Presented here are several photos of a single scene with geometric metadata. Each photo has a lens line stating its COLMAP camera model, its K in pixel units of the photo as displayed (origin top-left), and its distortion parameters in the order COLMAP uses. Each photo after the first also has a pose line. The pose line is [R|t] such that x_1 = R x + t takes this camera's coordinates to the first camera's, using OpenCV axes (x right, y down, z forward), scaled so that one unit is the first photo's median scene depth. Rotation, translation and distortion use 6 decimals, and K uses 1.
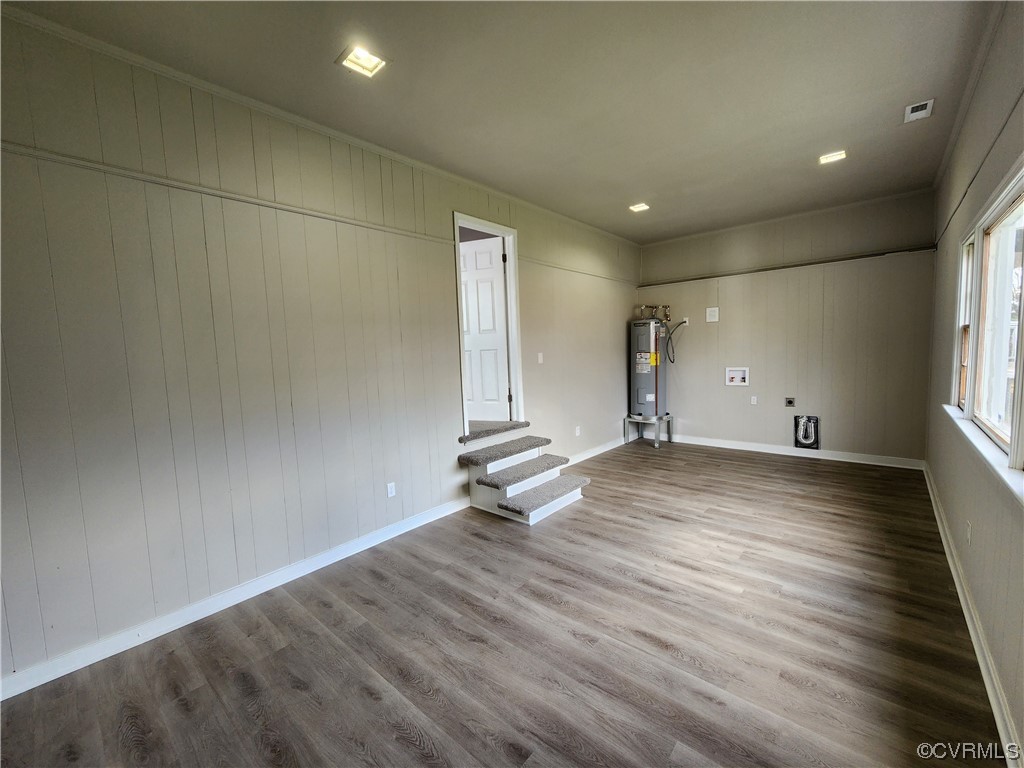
lens RADIAL K [[417.6, 0, 512.9], [0, 417.6, 383.2], [0, 0, 1]] dist [0.000604, 0.000467]
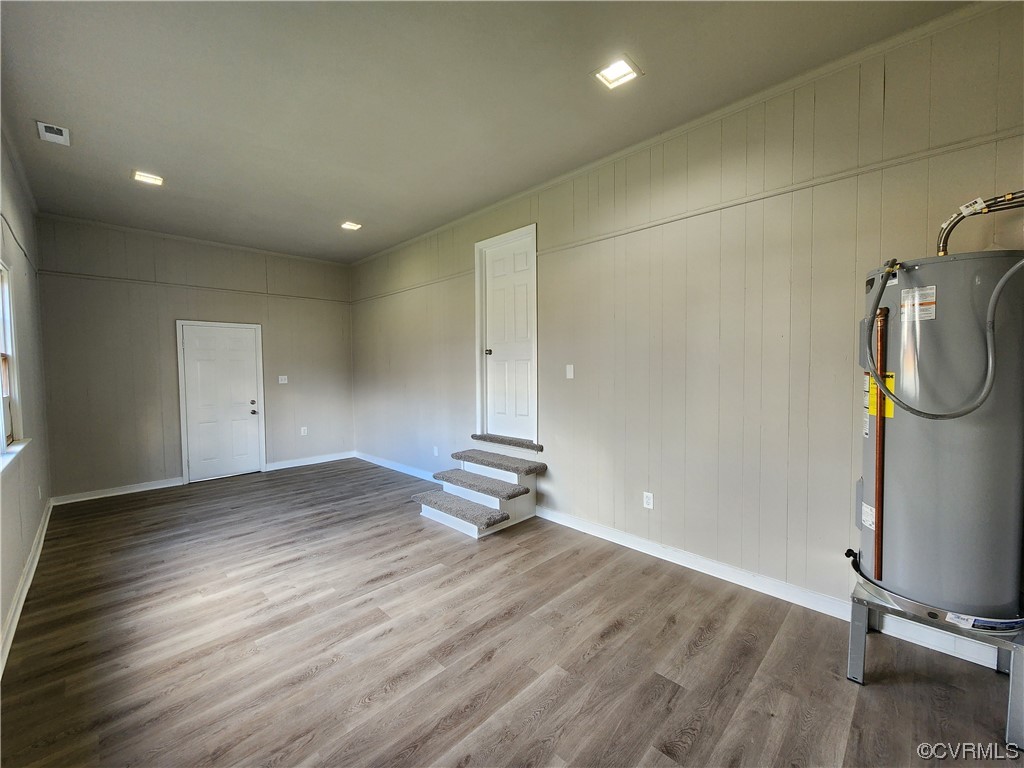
lens RADIAL K [[417.6, 0, 512.6], [0, 417.6, 386.7], [0, 0, 1]] dist [0.000604, 0.000467]
pose [[-0.062913, 0.084459, -0.994439, 1.255161], [-0.066289, 0.993859, 0.088603, -0.142519], [0.995815, 0.071494, -0.056928, 1.416638]]
